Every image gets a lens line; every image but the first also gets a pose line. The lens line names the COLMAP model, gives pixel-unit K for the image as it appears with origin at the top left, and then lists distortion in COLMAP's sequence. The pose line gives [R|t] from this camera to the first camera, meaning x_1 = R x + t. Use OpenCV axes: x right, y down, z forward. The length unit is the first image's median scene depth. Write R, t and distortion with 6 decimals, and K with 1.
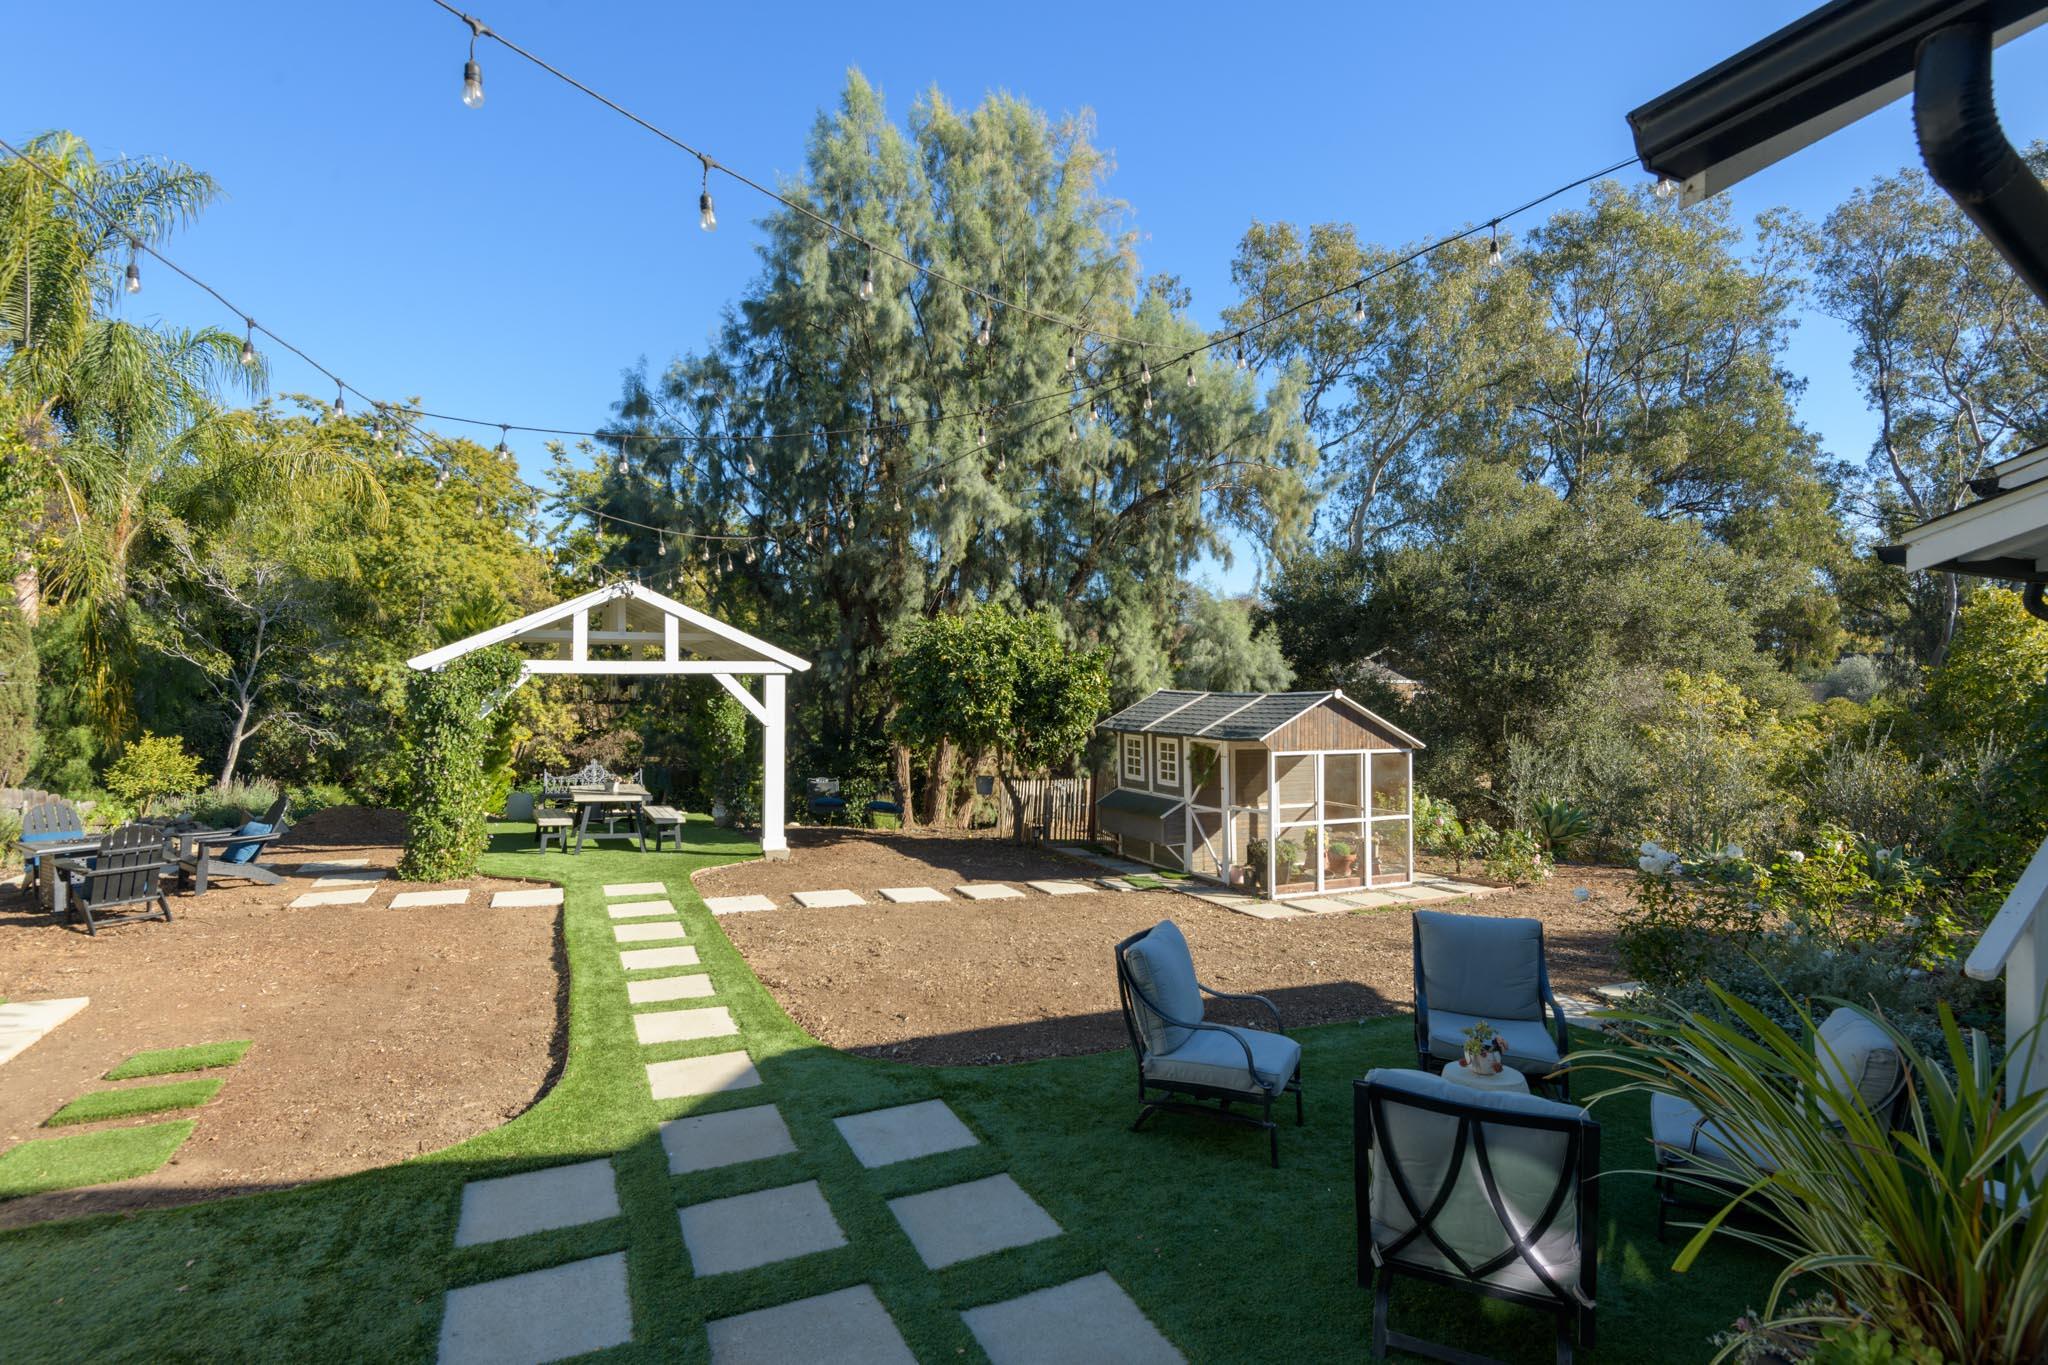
lens RADIAL K [[990.8, 0, 1028.8], [0, 990.8, 674.1], [0, 0, 1]] dist [0.021126, -0.014620]
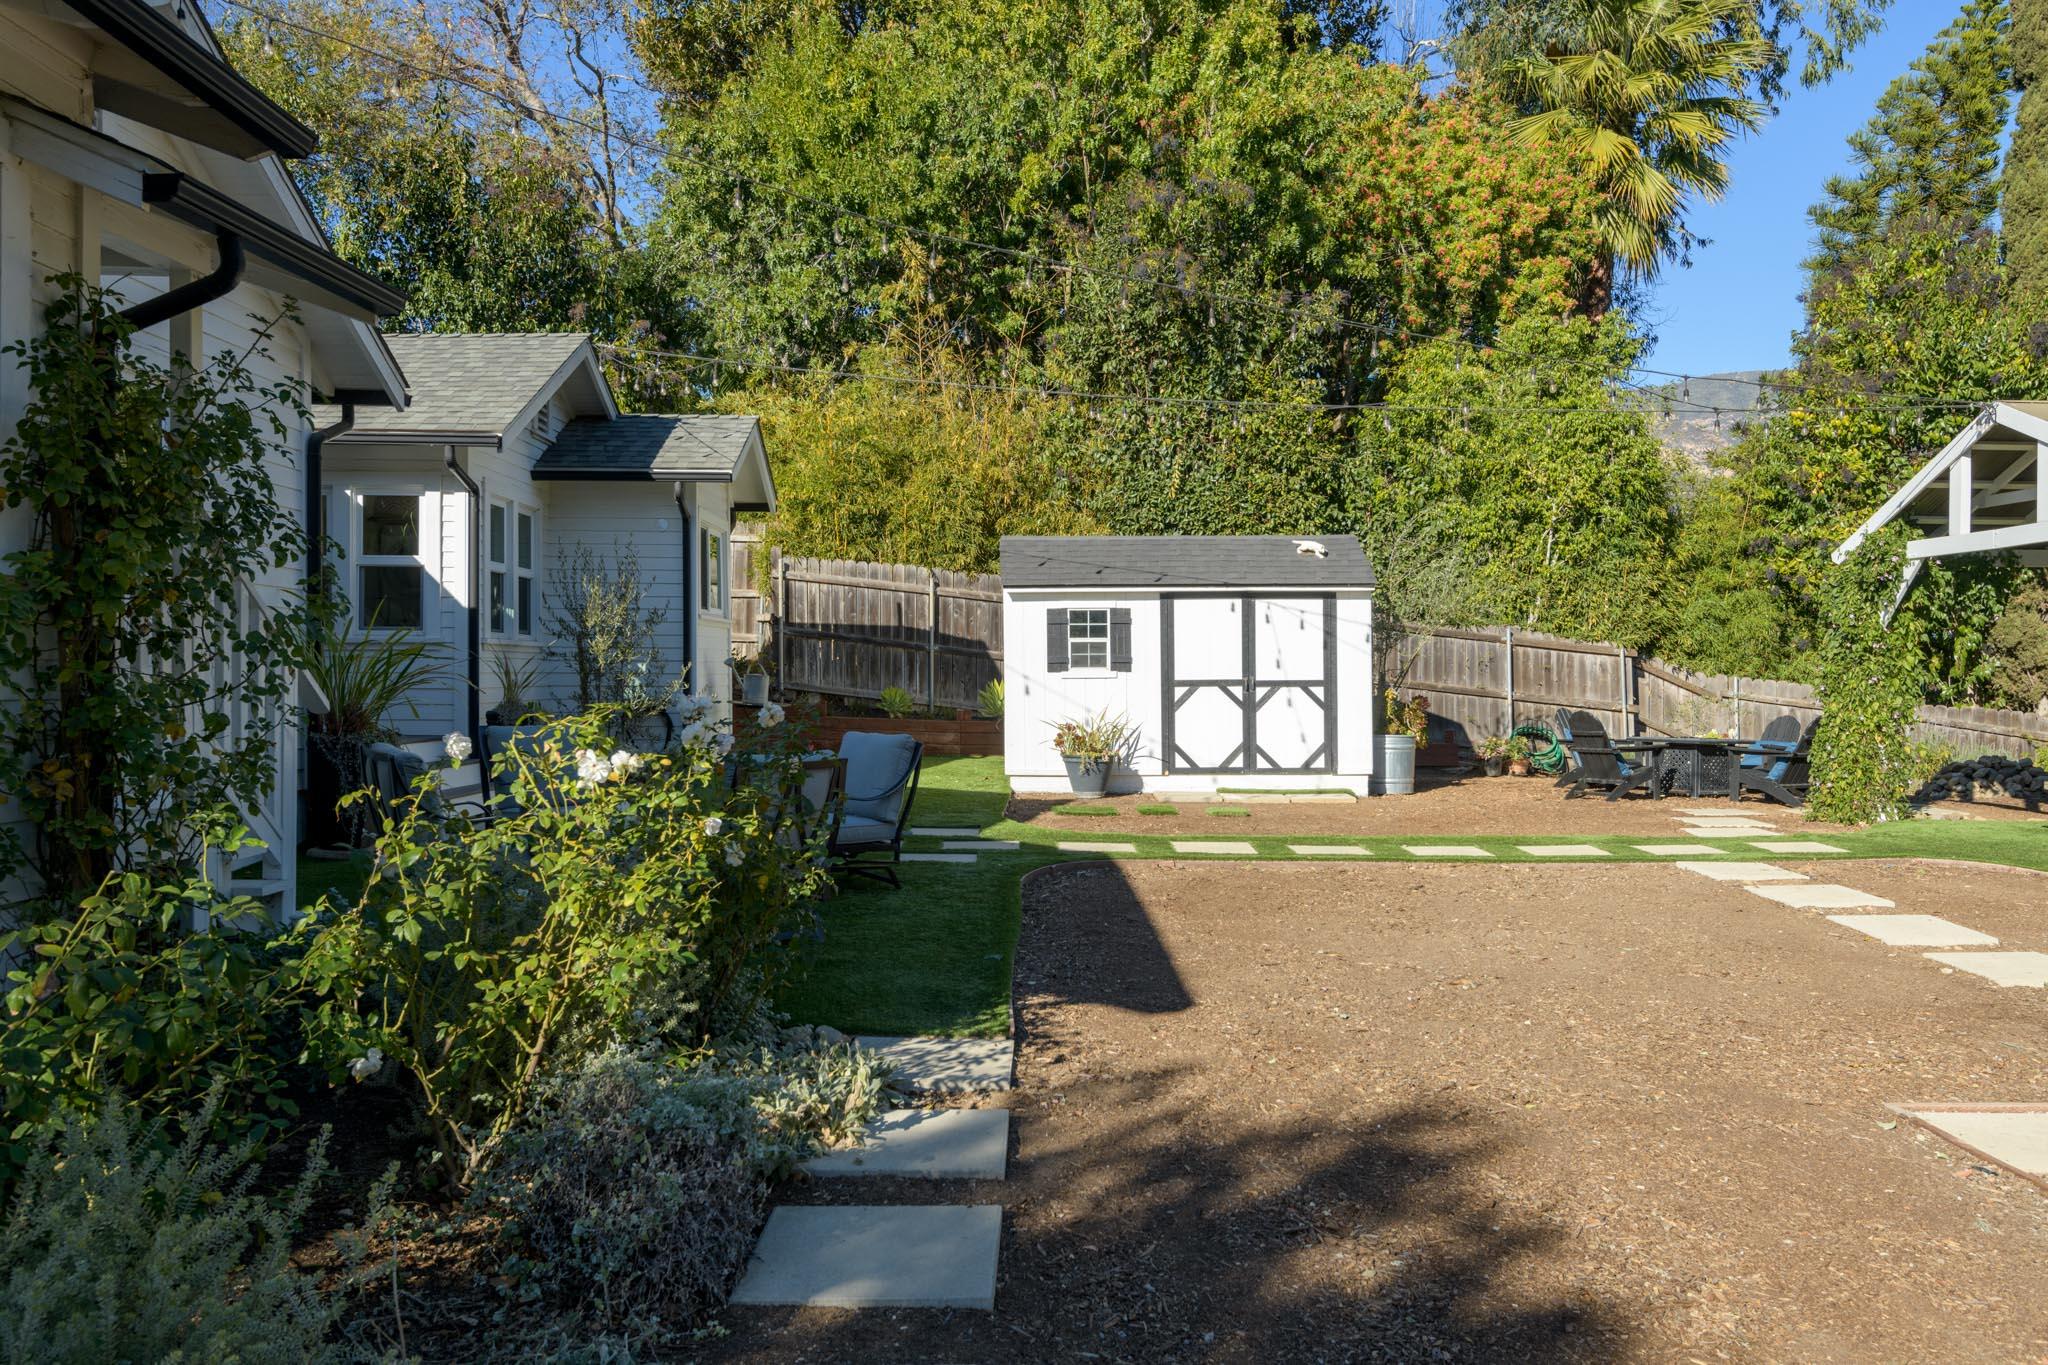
lens RADIAL K [[1574.0, 0, 1027.3], [0, 1574.0, 664.2], [0, 0, 1]] dist [0.053317, -0.030763]
pose [[-0.403945, -0.013691, -0.914681, 0.699391], [-0.003099, 0.999903, -0.013598, 0.081011], [0.914778, -0.002659, -0.403948, 0.752616]]
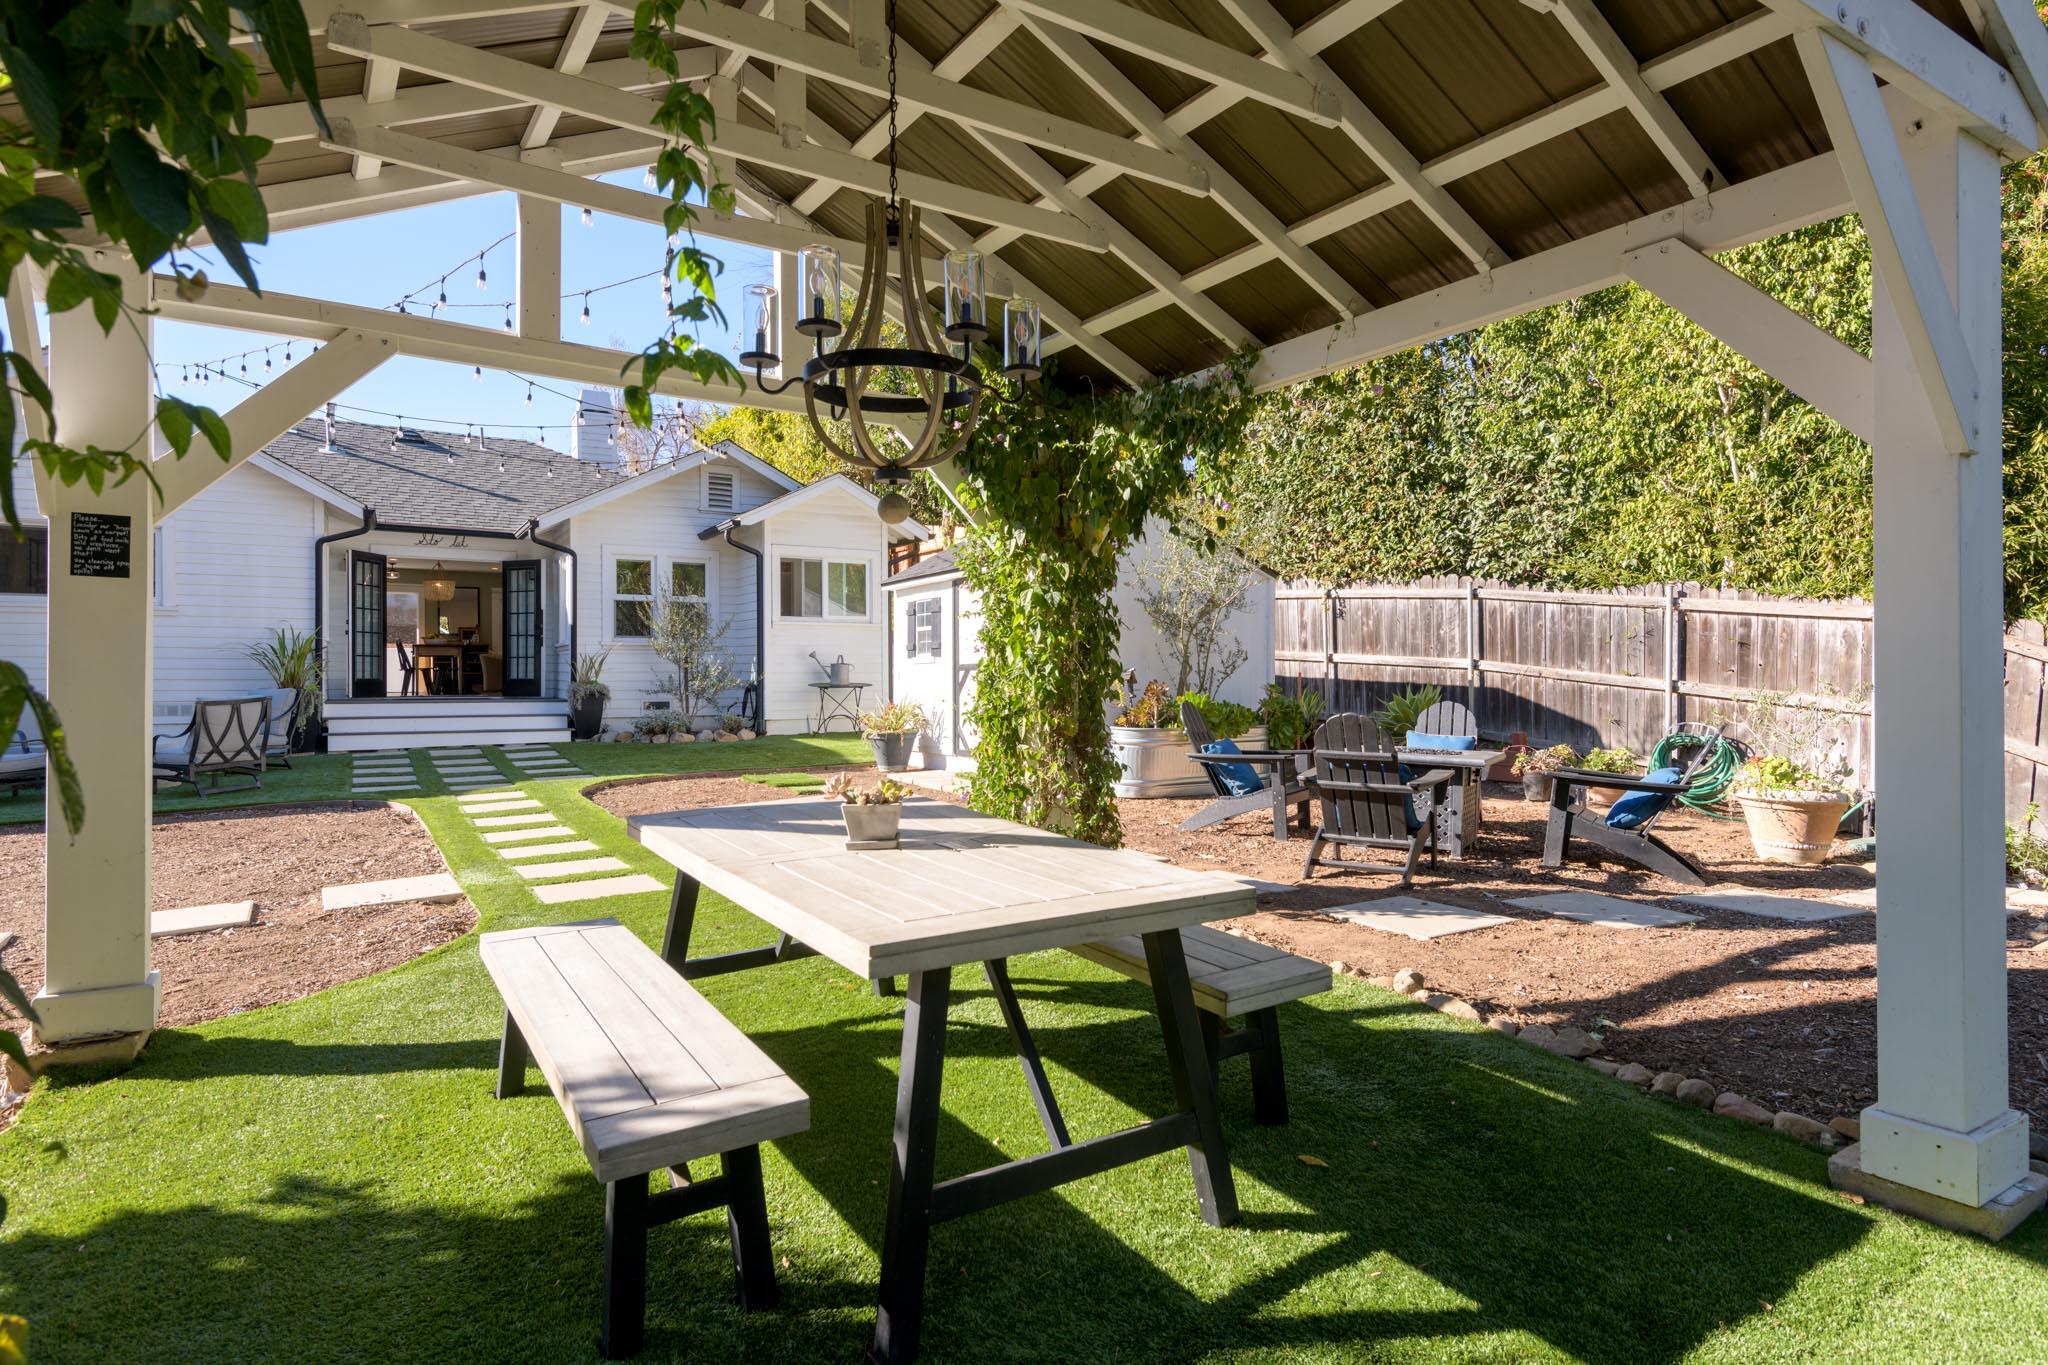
lens RADIAL K [[1110.6, 0, 1026.2], [0, 1110.6, 669.6], [0, 0, 1]] dist [0.029284, -0.016146]
pose [[-0.991910, -0.007270, -0.126733, -0.410035], [-0.006085, 0.999934, -0.009733, 0.089445], [0.126796, -0.008883, -0.991889, 1.249731]]
